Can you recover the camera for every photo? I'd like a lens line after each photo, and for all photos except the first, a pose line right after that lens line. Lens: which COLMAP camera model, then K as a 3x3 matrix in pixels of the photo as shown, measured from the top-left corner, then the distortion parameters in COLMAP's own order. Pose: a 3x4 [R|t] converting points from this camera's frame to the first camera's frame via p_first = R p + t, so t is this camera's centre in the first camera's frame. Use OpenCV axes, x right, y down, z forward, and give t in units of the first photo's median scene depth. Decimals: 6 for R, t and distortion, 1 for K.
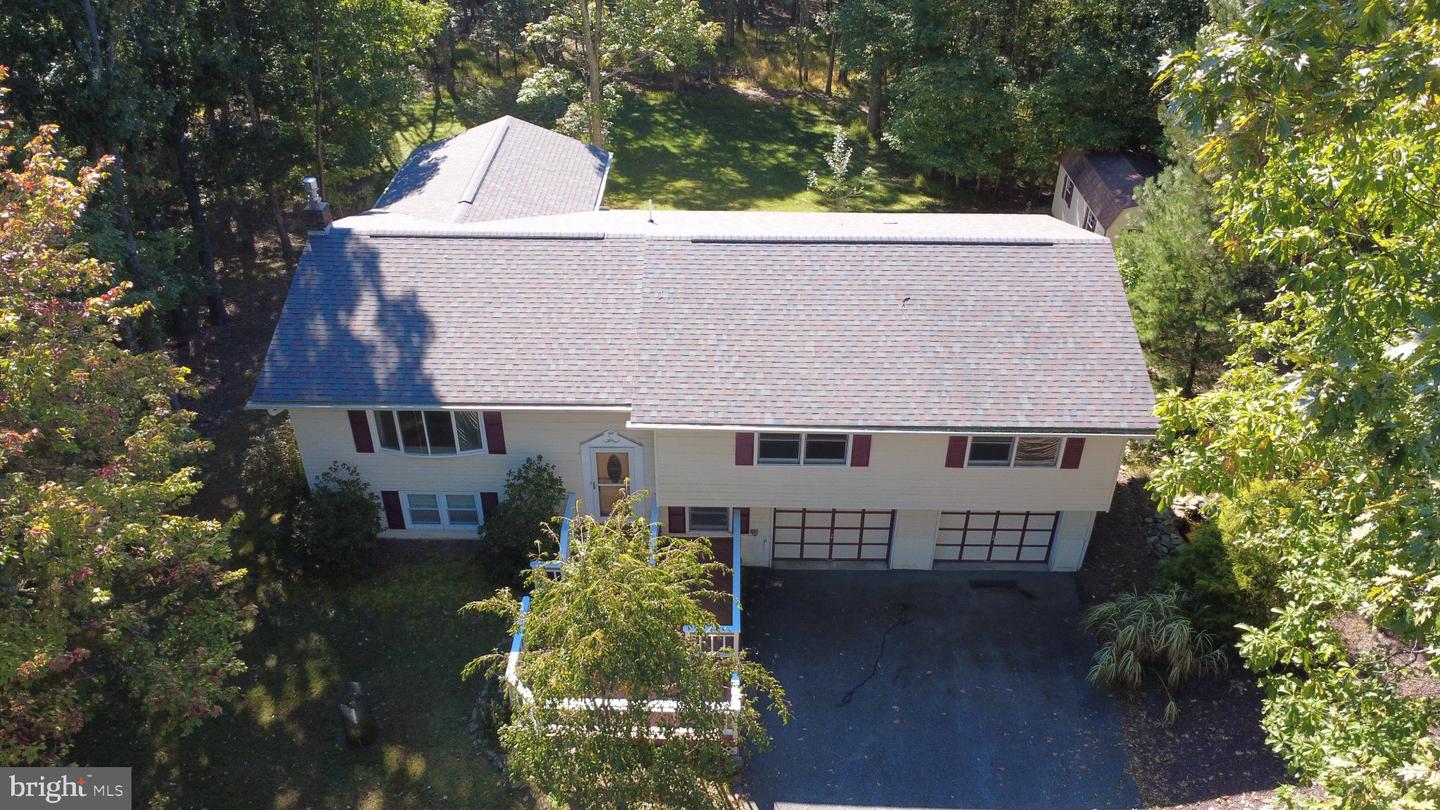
lens RADIAL K [[1087.6, 0, 719.4], [0, 1087.6, 405.7], [0, 0, 1]] dist [-0.001046, -0.011828]
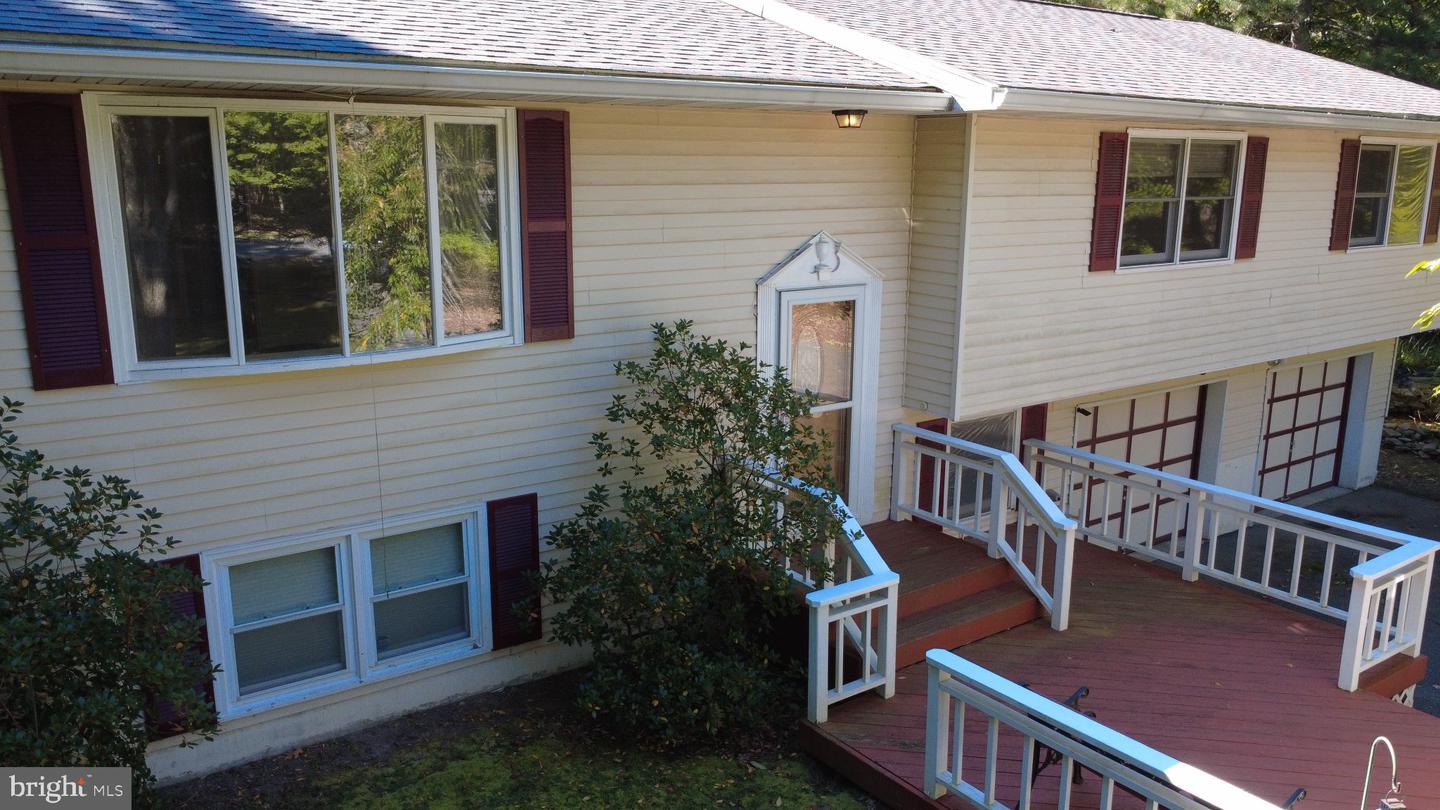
lens RADIAL K [[1087.6, 0, 714.2], [0, 1087.6, 418.4], [0, 0, 1]] dist [-0.001046, -0.011828]
pose [[0.808460, -0.134196, 0.573048, -0.352955], [0.335741, 0.904851, -0.261768, 0.166193], [-0.483395, 0.404025, 0.776591, 0.738688]]
